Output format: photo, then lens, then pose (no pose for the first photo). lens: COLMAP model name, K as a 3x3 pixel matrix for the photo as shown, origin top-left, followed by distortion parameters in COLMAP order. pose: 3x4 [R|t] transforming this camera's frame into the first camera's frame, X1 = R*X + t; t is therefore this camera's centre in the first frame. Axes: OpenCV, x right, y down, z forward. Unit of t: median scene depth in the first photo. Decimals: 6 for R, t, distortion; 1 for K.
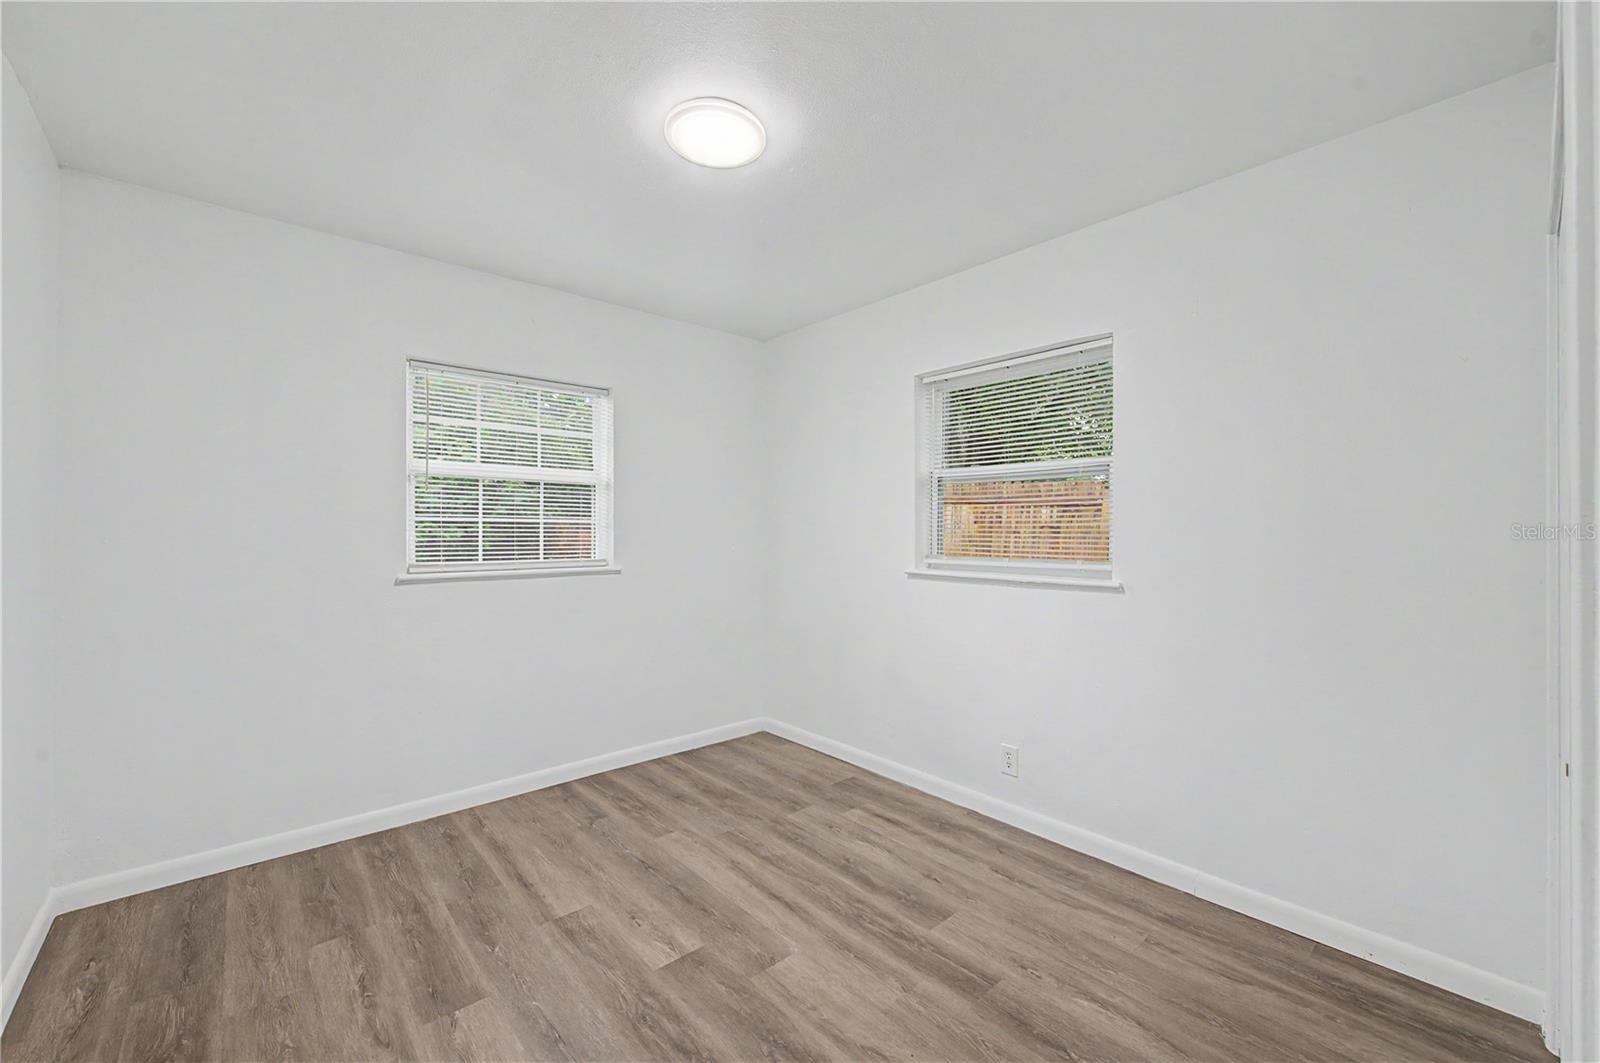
lens RADIAL K [[634.3, 0, 799.5], [0, 634.3, 536.7], [0, 0, 1]] dist [-0.000786, -0.001928]
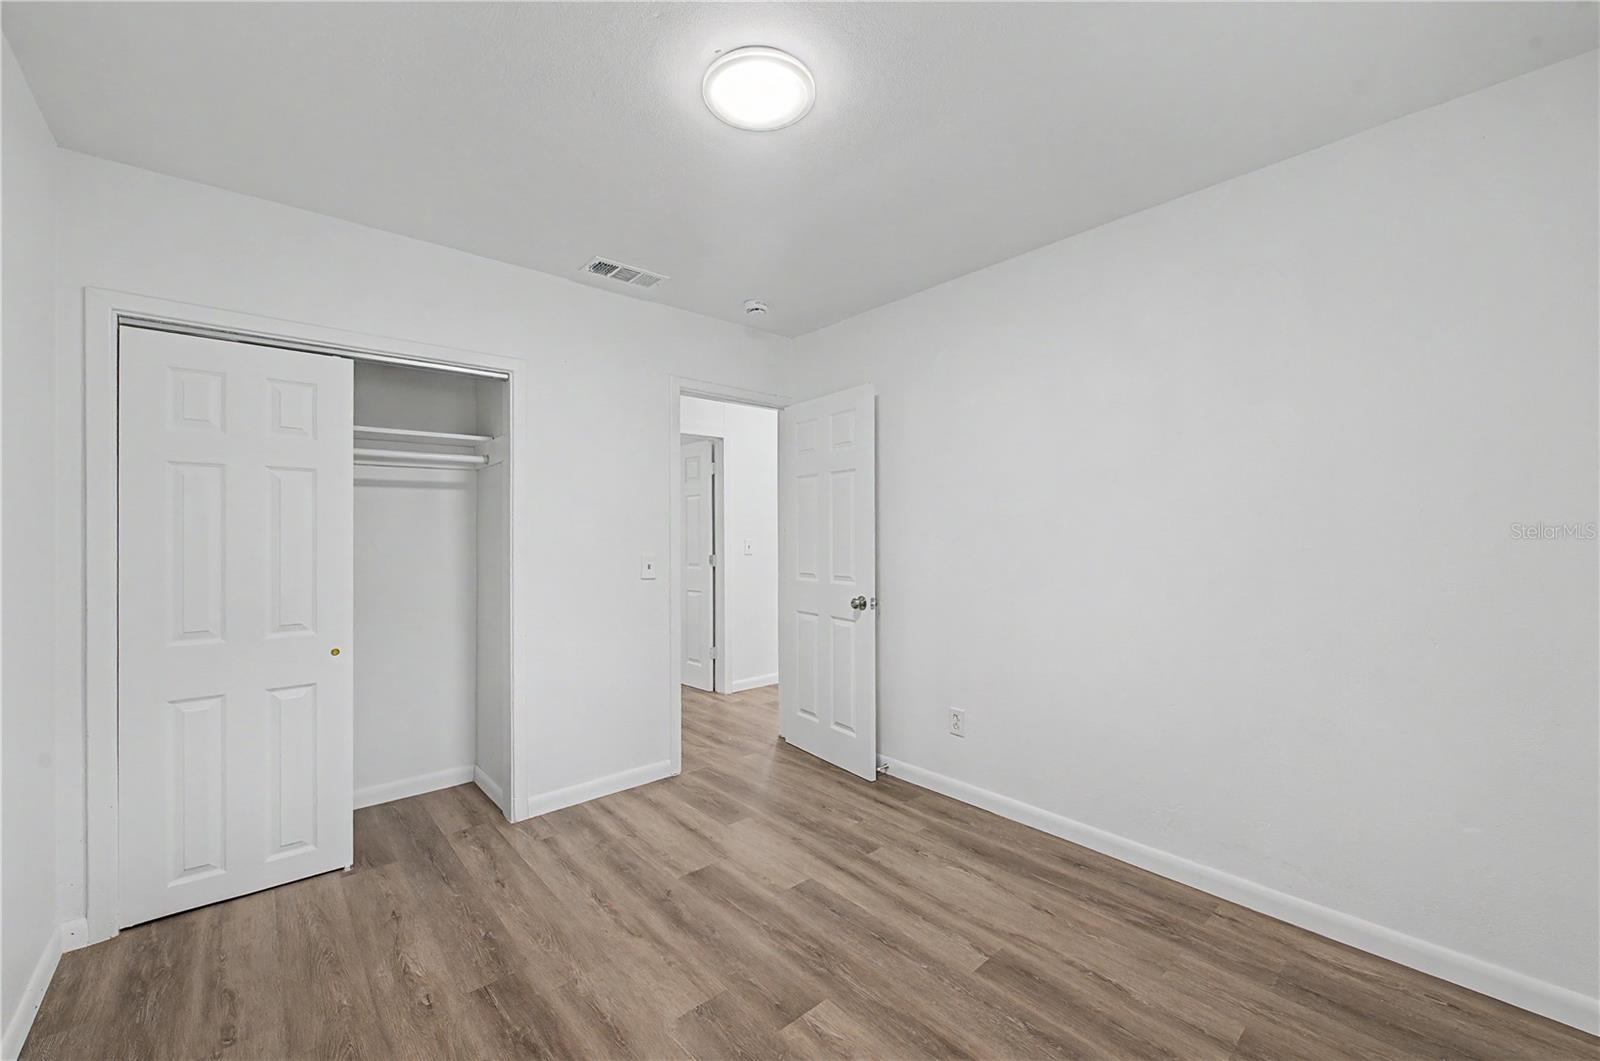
lens RADIAL K [[634.3, 0, 799.5], [0, 634.3, 535.7], [0, 0, 1]] dist [-0.000786, -0.001928]
pose [[-0.999941, 0.004124, 0.010051, -0.207449], [0.004162, 0.999984, 0.003753, -0.010352], [-0.010035, 0.003794, -0.999942, 2.000164]]
